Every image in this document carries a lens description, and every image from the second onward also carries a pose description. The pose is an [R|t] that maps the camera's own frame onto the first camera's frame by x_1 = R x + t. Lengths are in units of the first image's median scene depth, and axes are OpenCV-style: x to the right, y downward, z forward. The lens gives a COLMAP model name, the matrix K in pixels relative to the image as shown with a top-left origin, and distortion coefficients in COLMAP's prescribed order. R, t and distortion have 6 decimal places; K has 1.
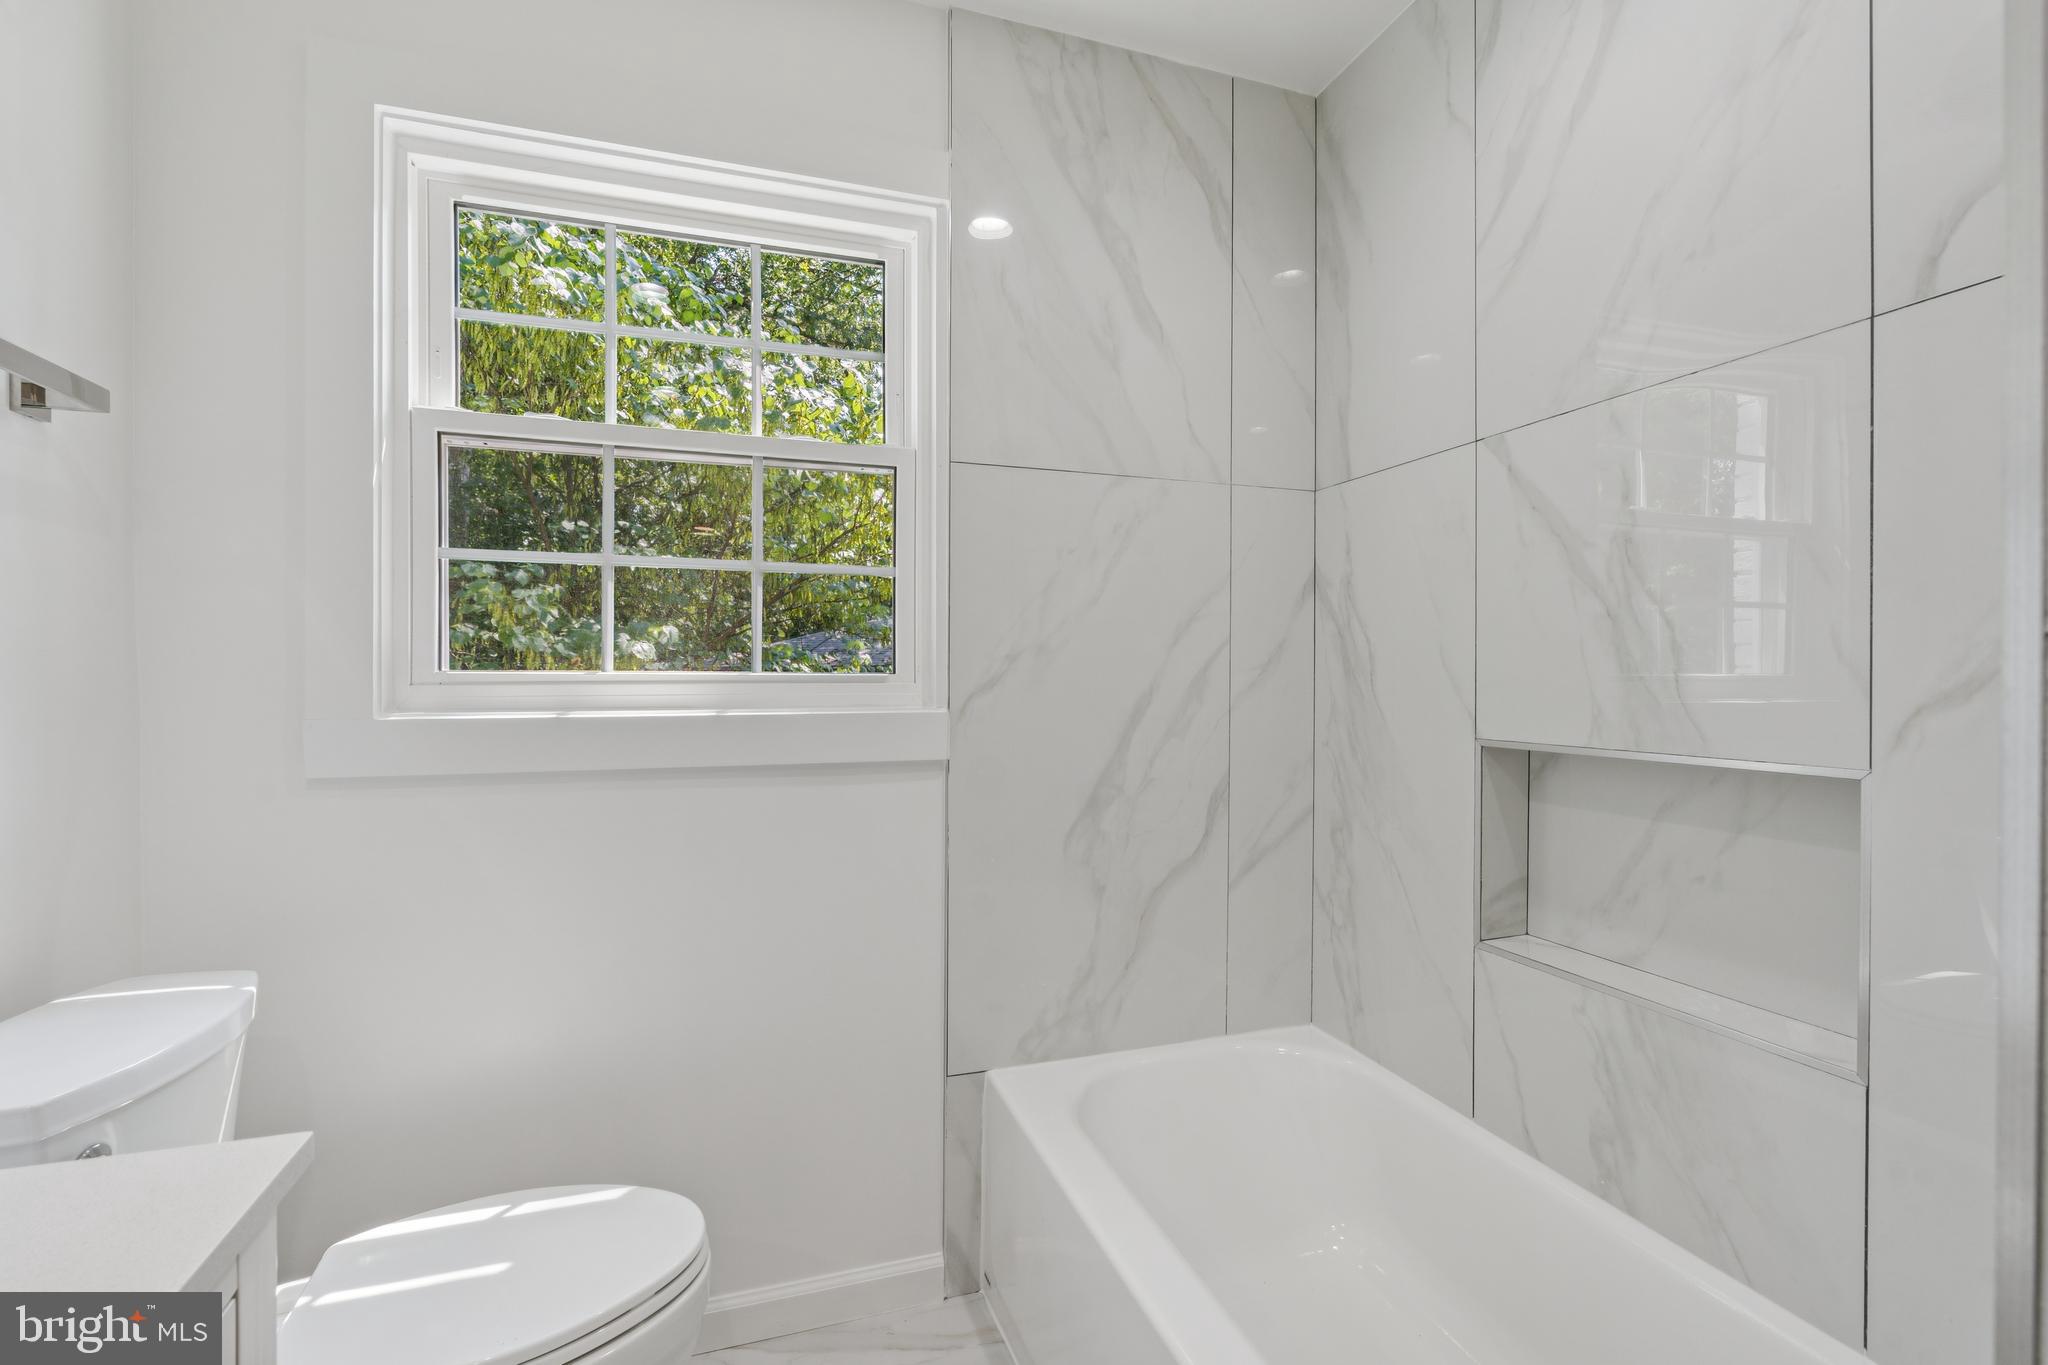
lens RADIAL K [[913.1, 0, 1017.1], [0, 913.1, 668.4], [0, 0, 1]] dist [-0.008931, -0.000543]
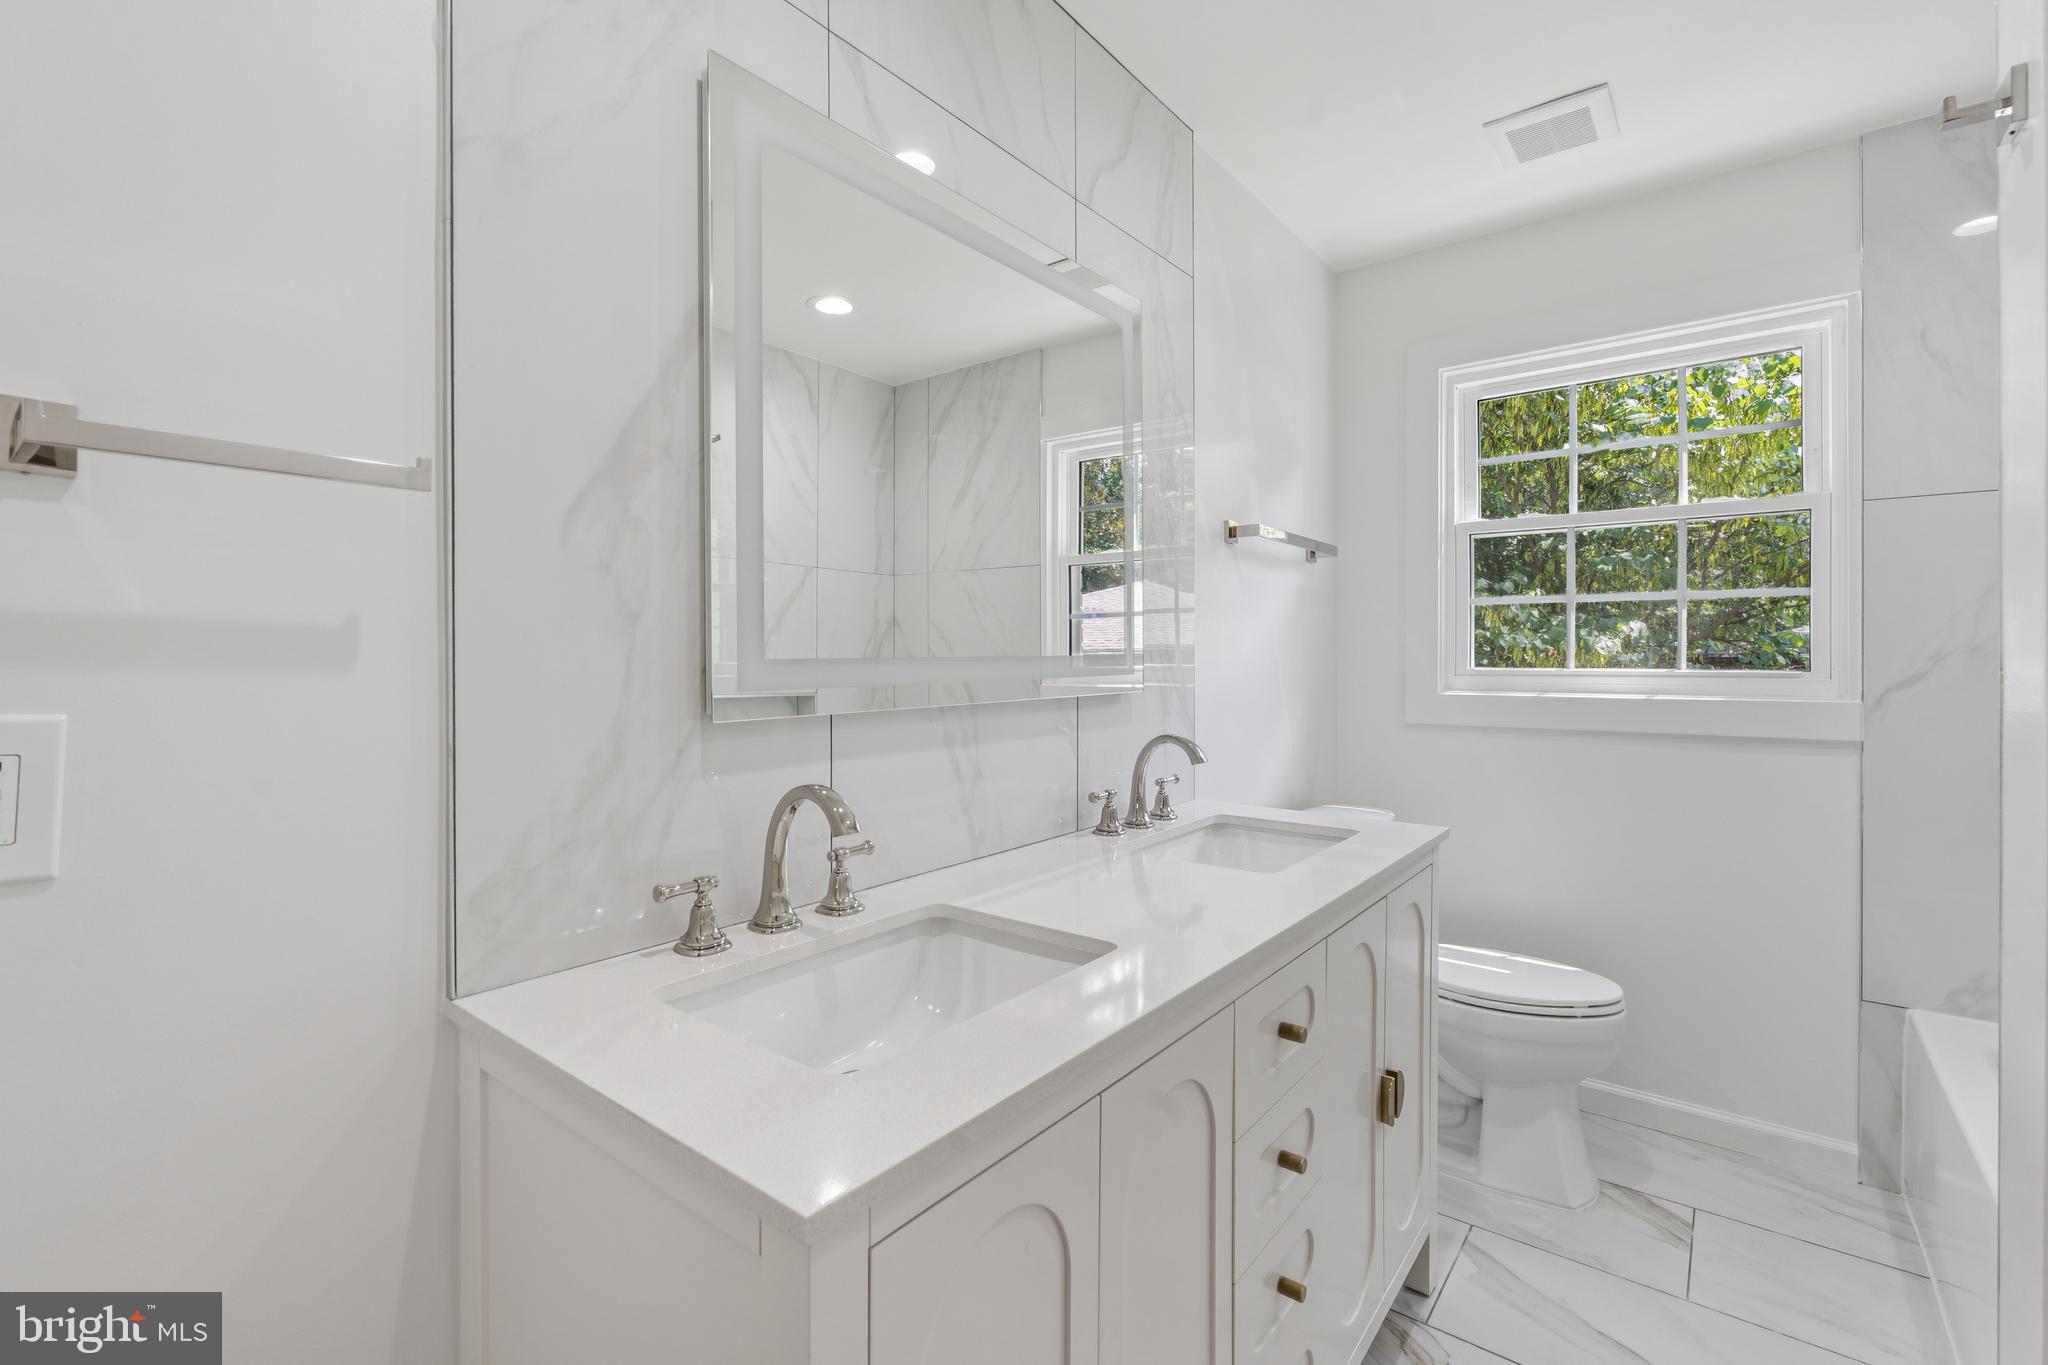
lens RADIAL K [[913.1, 0, 1017.1], [0, 913.1, 668.4], [0, 0, 1]] dist [-0.008931, -0.000543]
pose [[0.554029, 0.007172, -0.832467, 0.309695], [0.006360, 0.999897, 0.012847, -0.021810], [0.832473, -0.012412, 0.553926, -0.629106]]
